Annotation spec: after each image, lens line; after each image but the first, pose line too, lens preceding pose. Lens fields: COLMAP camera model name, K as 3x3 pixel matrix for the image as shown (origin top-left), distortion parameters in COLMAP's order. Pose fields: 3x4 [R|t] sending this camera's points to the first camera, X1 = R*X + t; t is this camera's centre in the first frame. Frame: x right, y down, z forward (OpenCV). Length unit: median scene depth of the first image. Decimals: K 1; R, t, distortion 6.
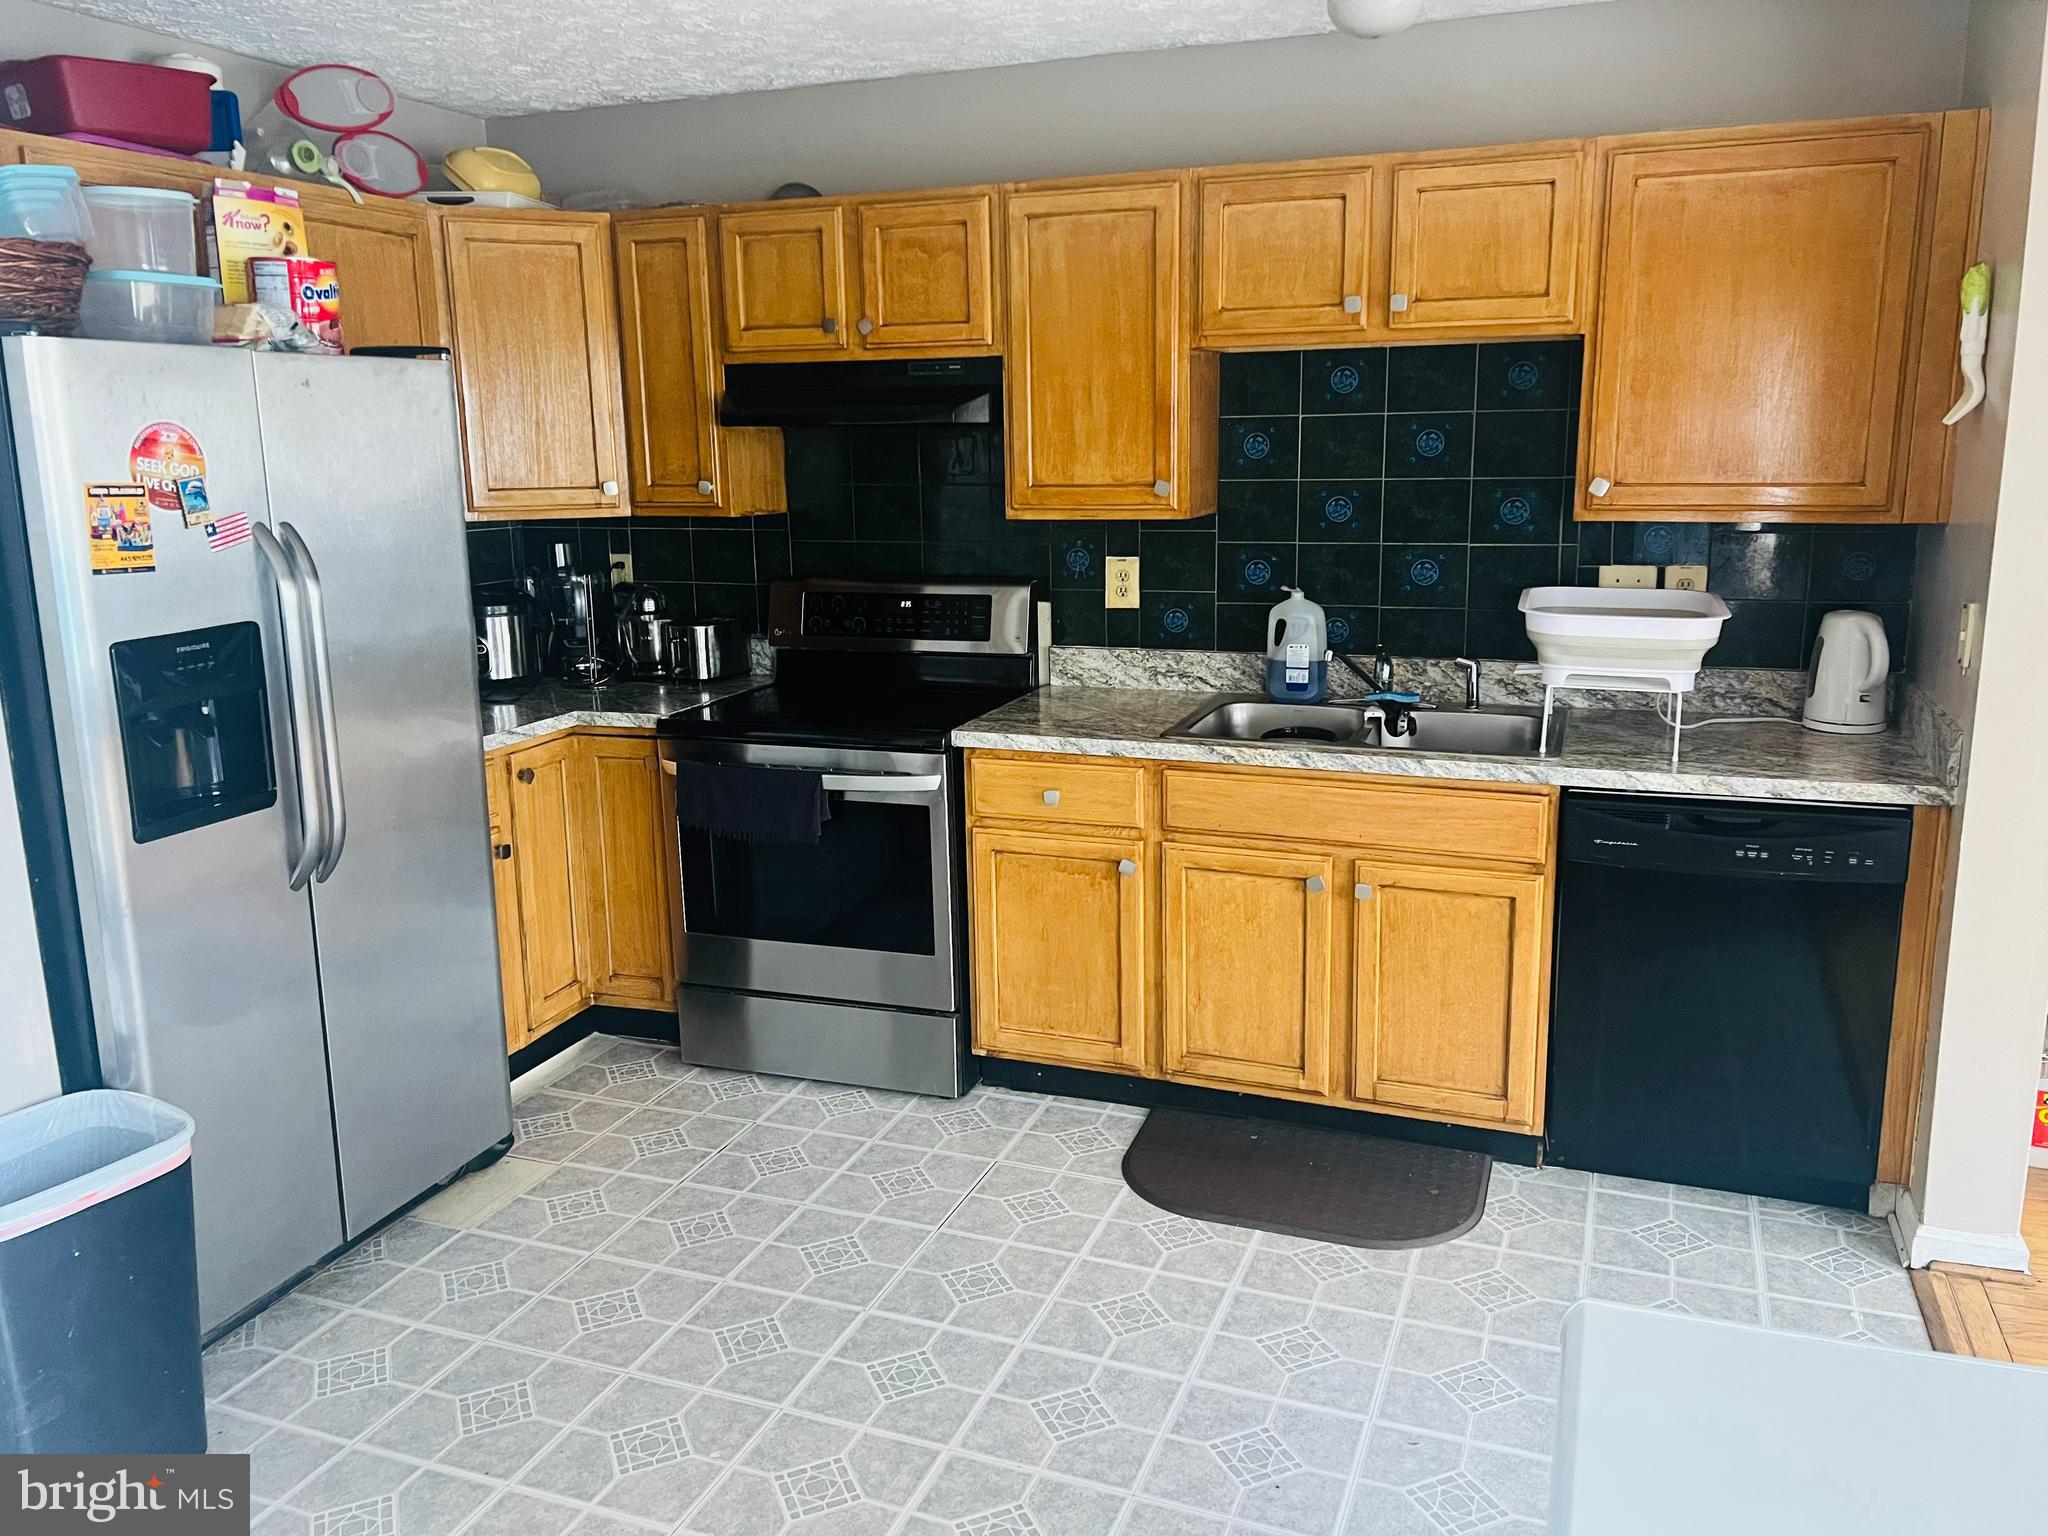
lens RADIAL K [[1555.3, 0, 1026.6], [0, 1555.3, 755.1], [0, 0, 1]] dist [0.041409, -0.028861]
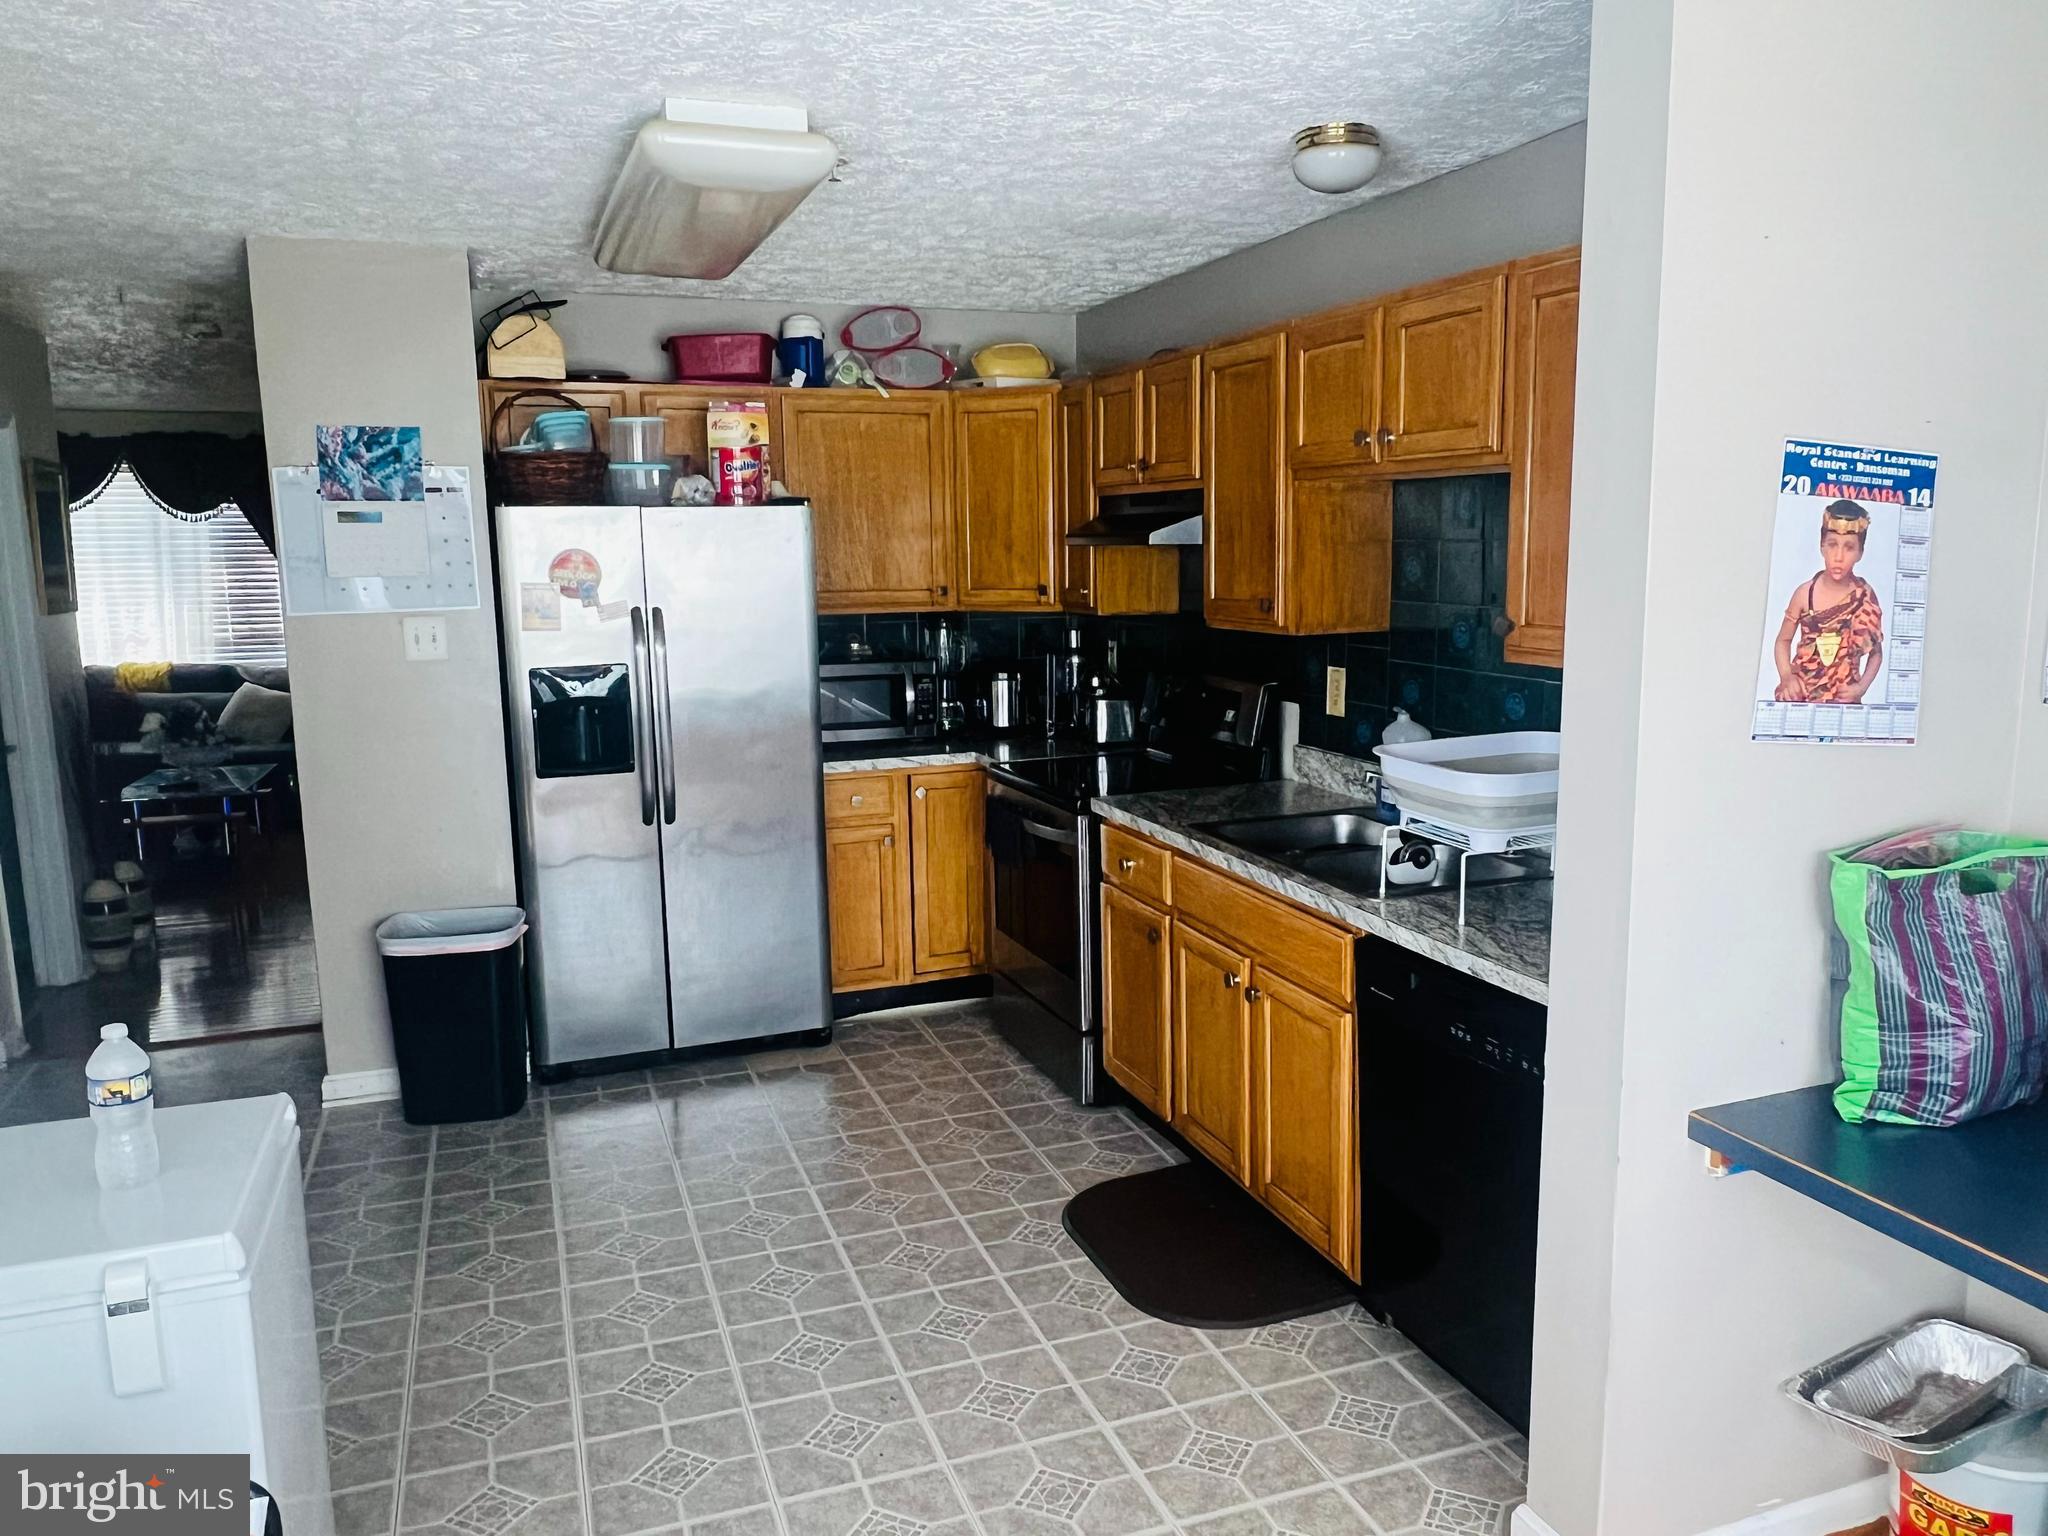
lens RADIAL K [[1488.2, 0, 1025.9], [0, 1488.2, 782.7], [0, 0, 1]] dist [-0.004221, -0.005587]
pose [[0.654497, 0.128998, -0.744979, 0.775930], [-0.149612, 0.987950, 0.039629, -0.065208], [0.741114, 0.085521, 0.665910, 0.189064]]
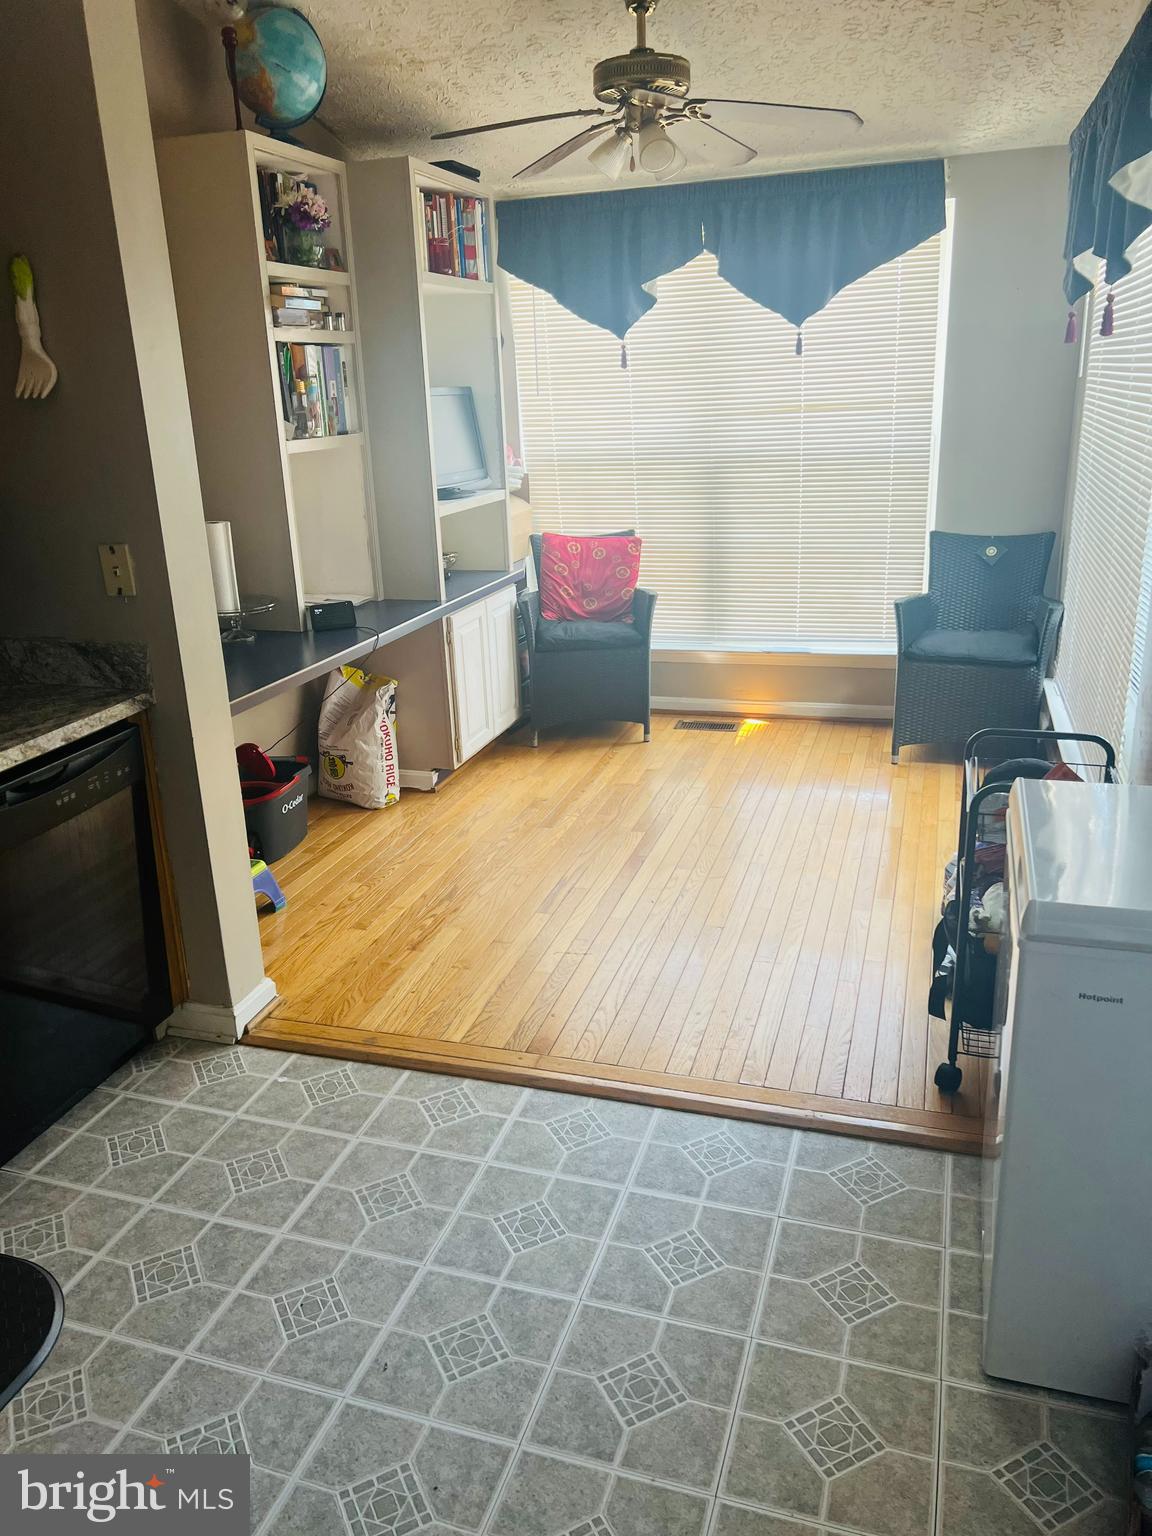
lens RADIAL K [[1166.5, 0, 577.1], [0, 1166.5, 761.9], [0, 0, 1]] dist [0.041409, -0.028861]
pose [[-0.054513, -0.294730, 0.954024, -0.278764], [0.243077, 0.922784, 0.298969, -0.100524], [-0.968474, 0.248199, 0.021338, 0.529886]]
